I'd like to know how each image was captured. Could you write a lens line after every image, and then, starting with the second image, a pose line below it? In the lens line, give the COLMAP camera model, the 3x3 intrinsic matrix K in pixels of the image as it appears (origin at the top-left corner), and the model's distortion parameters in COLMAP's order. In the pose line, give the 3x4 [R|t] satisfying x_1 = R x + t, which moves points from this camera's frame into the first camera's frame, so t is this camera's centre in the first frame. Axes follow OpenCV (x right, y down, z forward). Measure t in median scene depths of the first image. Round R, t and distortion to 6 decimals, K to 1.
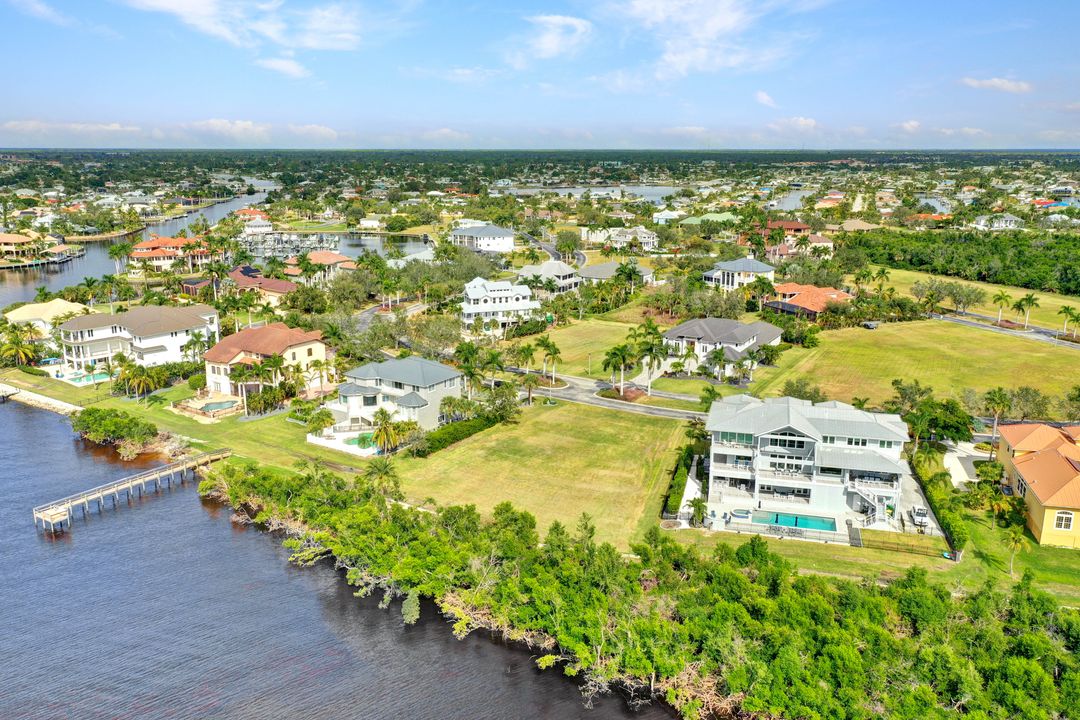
lens RADIAL K [[865.0, 0, 538.9], [0, 865.0, 356.4], [0, 0, 1]] dist [-0.004267, -0.001001]
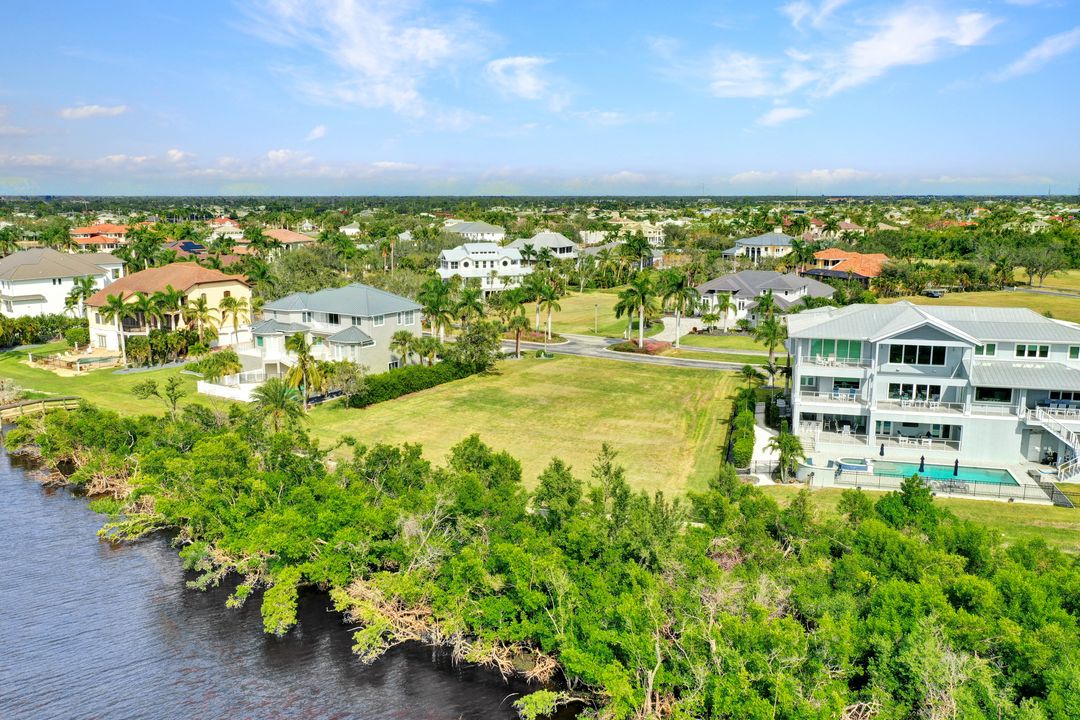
lens RADIAL K [[865.0, 0, 538.9], [0, 865.0, 356.4], [0, 0, 1]] dist [-0.004267, -0.001001]
pose [[0.999980, -0.003729, 0.005192, 0.005204], [0.004002, 0.998552, -0.053645, 0.132440], [-0.004985, 0.053665, 0.998547, 0.365228]]
